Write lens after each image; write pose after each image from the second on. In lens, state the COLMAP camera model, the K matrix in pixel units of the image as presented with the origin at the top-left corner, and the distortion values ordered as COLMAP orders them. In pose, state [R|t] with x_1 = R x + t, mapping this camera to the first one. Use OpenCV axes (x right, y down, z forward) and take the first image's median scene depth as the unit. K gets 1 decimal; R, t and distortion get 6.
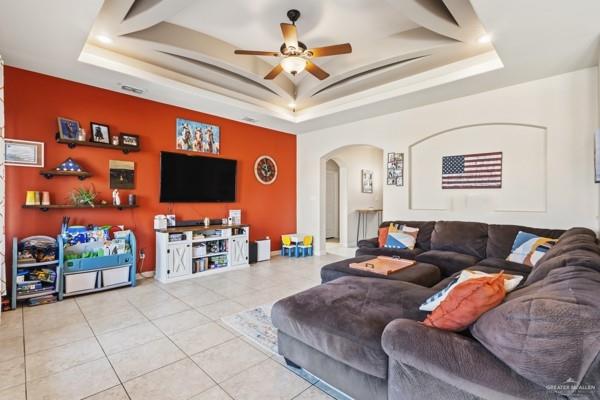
lens RADIAL K [[279.2, 0, 300.9], [0, 279.2, 201.8], [0, 0, 1]] dist [0.000145, 0.000247]
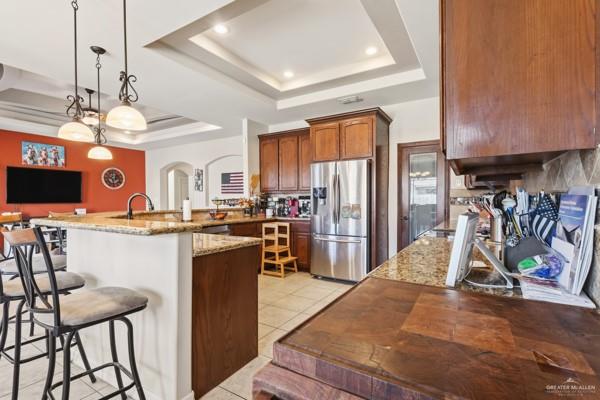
lens RADIAL K [[279.2, 0, 300.9], [0, 279.2, 201.8], [0, 0, 1]] dist [0.000145, 0.000247]
pose [[0.975147, -0.007701, 0.221423, 0.543990], [0.007182, 0.999969, 0.003150, -0.000424], [-0.221441, -0.001481, 0.975173, -0.591367]]
